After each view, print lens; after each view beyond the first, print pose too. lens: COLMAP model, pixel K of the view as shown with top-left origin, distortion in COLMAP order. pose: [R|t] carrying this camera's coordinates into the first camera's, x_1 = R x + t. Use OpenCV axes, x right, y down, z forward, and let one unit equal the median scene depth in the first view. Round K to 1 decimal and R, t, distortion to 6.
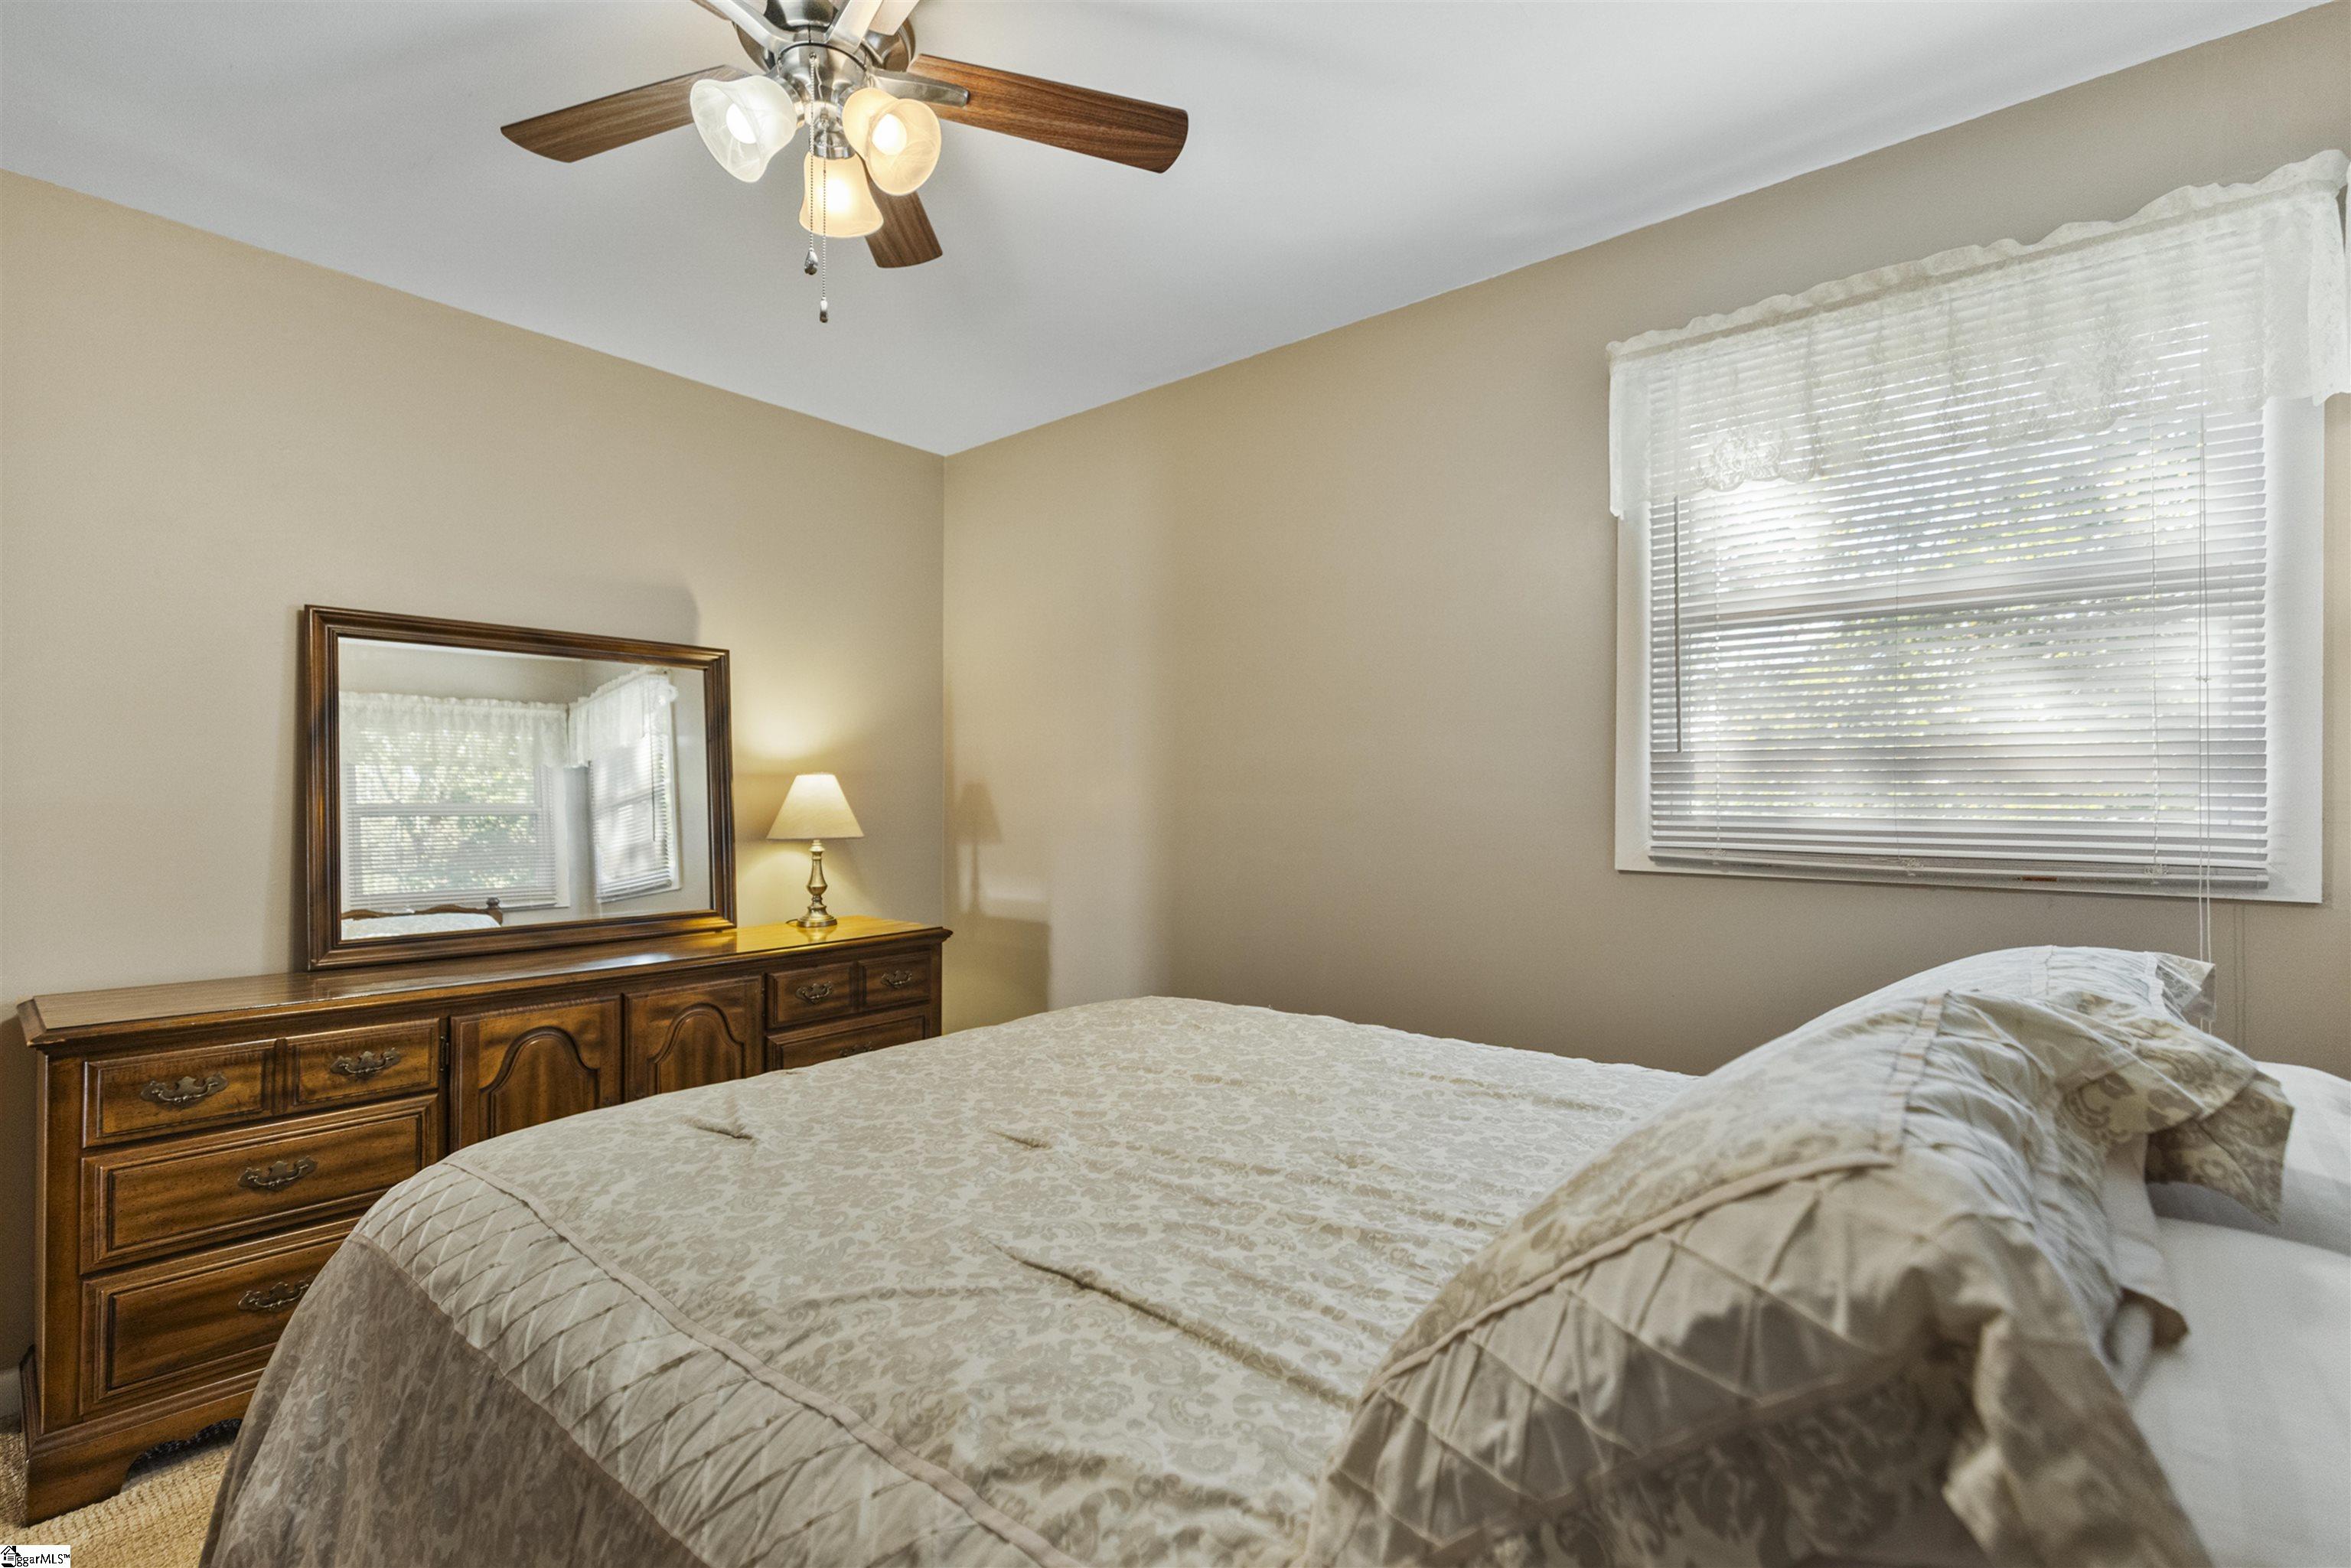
lens RADIAL K [[1068.1, 0, 1193.4], [0, 1068.1, 793.6], [0, 0, 1]] dist [0.004685, 0.000323]
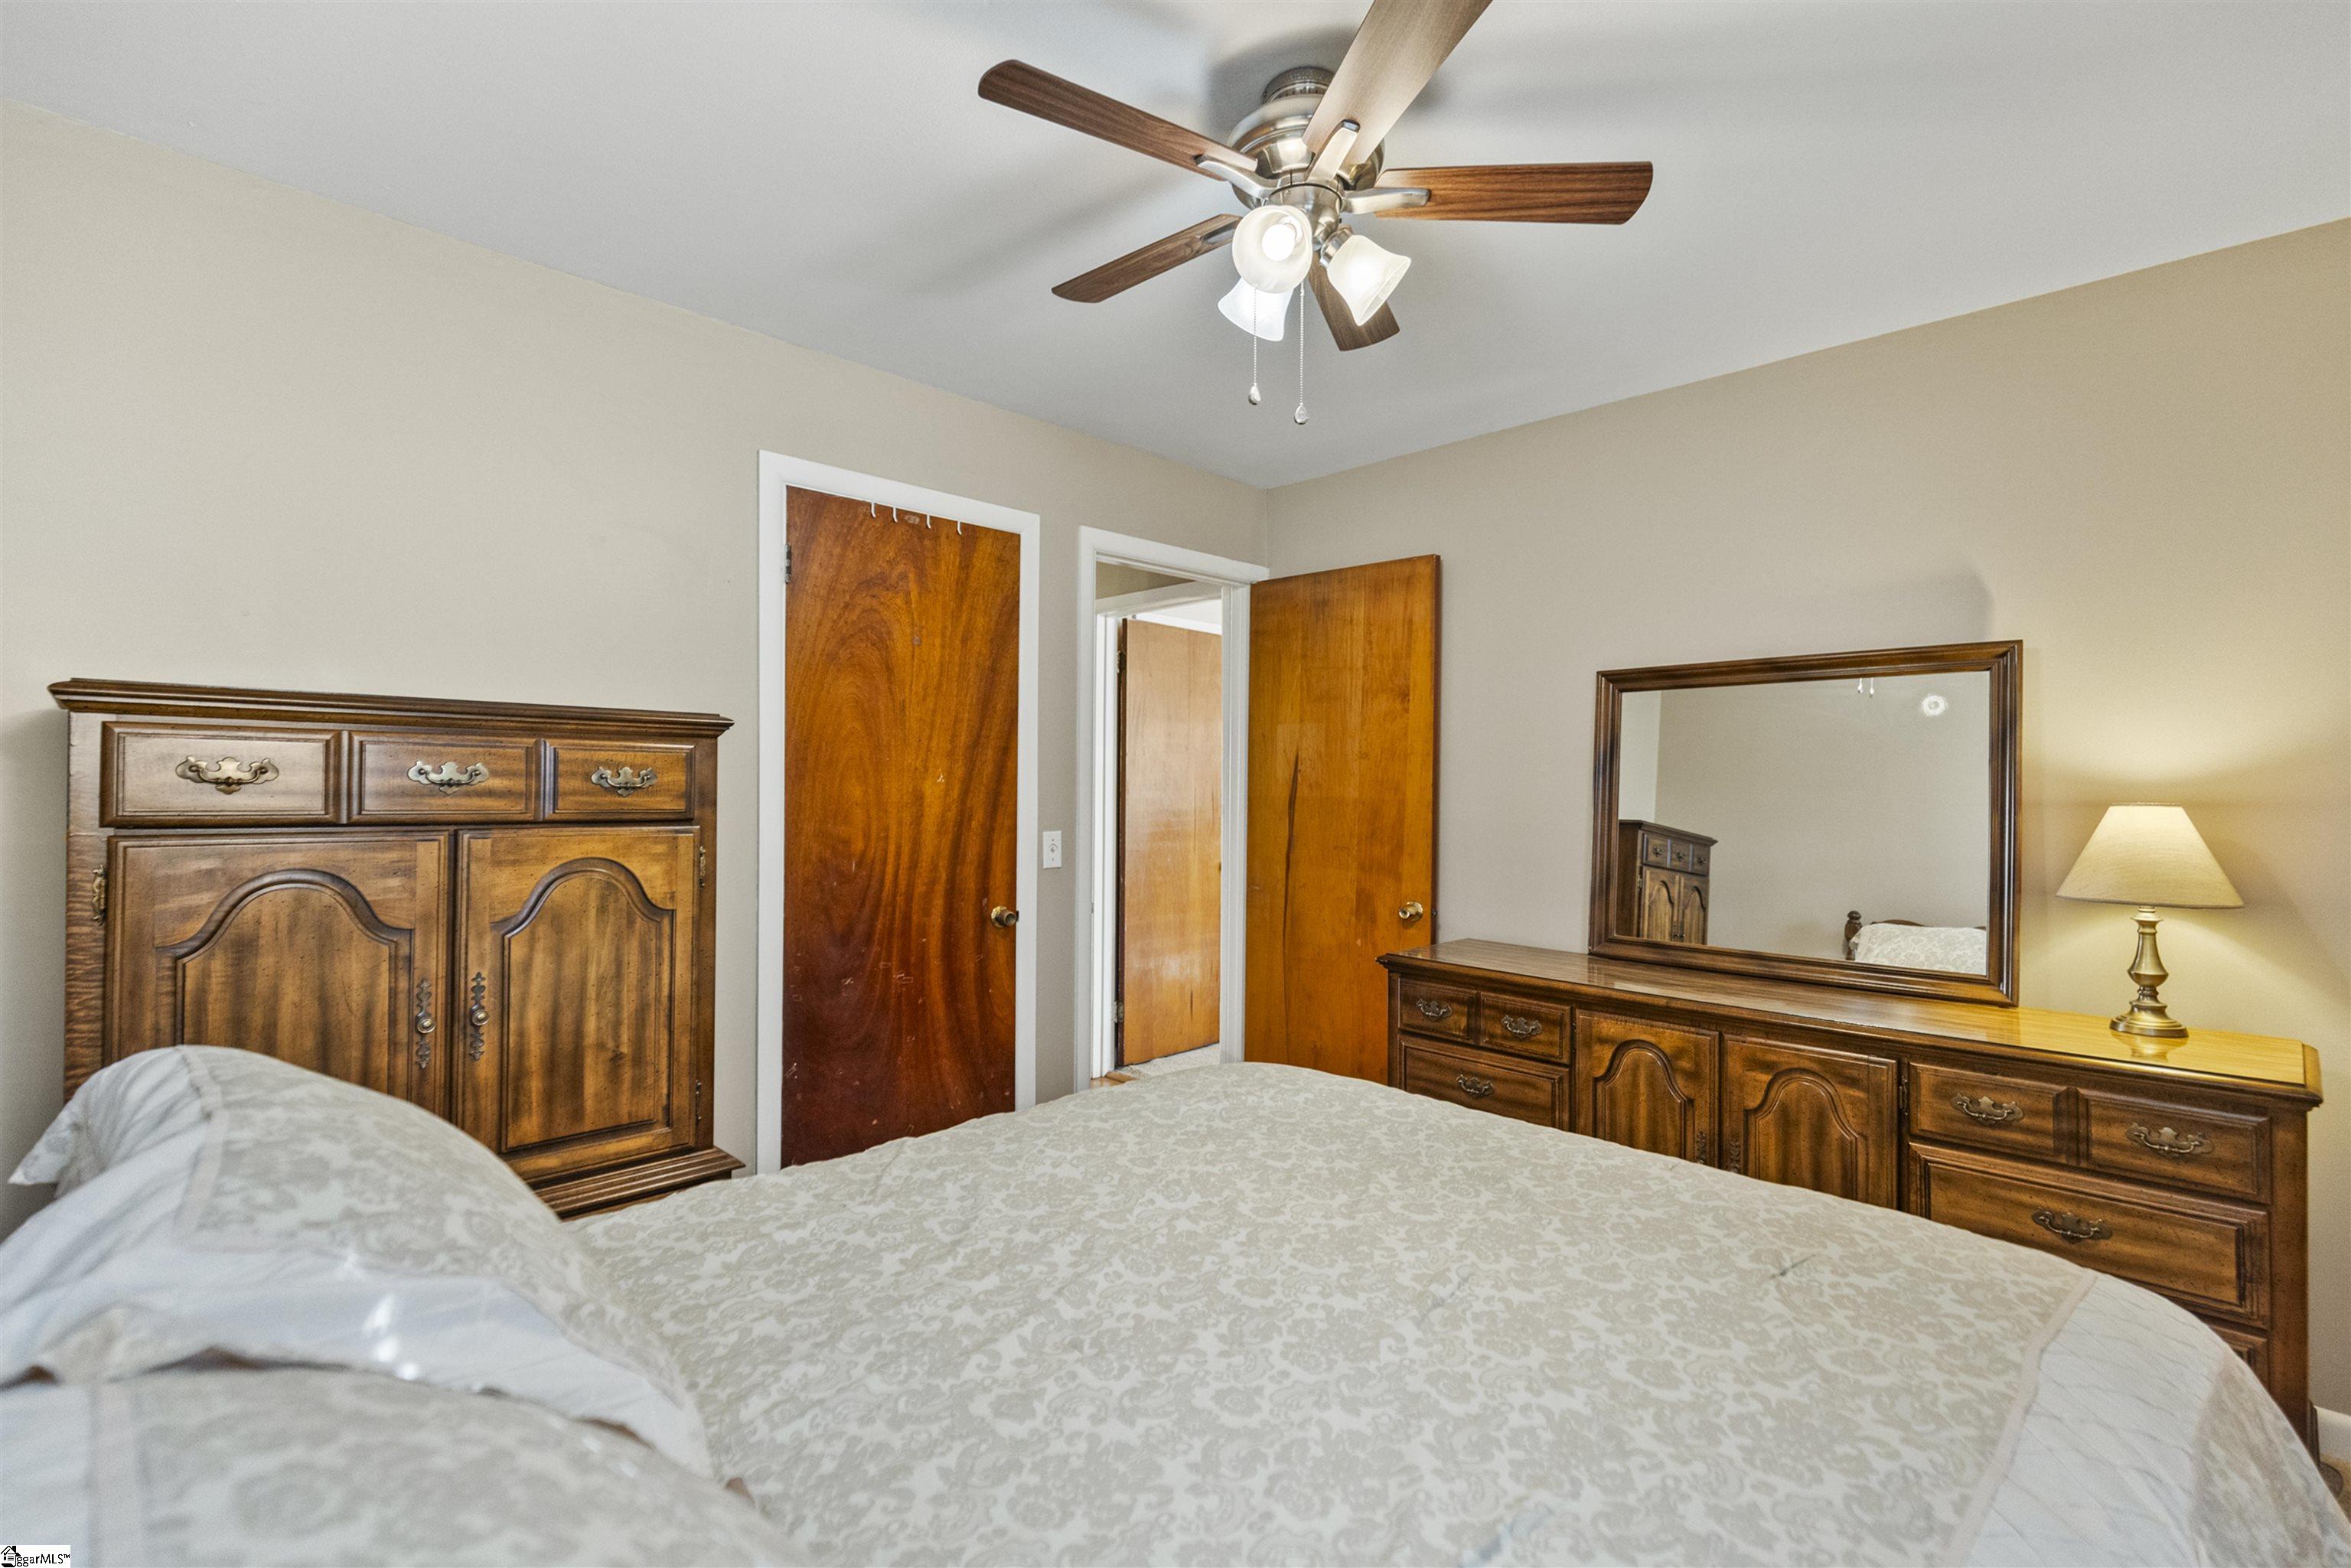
lens RADIAL K [[1068.1, 0, 1191.2], [0, 1068.1, 782.0], [0, 0, 1]] dist [0.004685, 0.000323]
pose [[-0.099464, -0.005817, -0.995024, 0.440209], [-0.006062, 0.999968, -0.005240, -0.030269], [0.995023, 0.005511, -0.099496, 0.554987]]
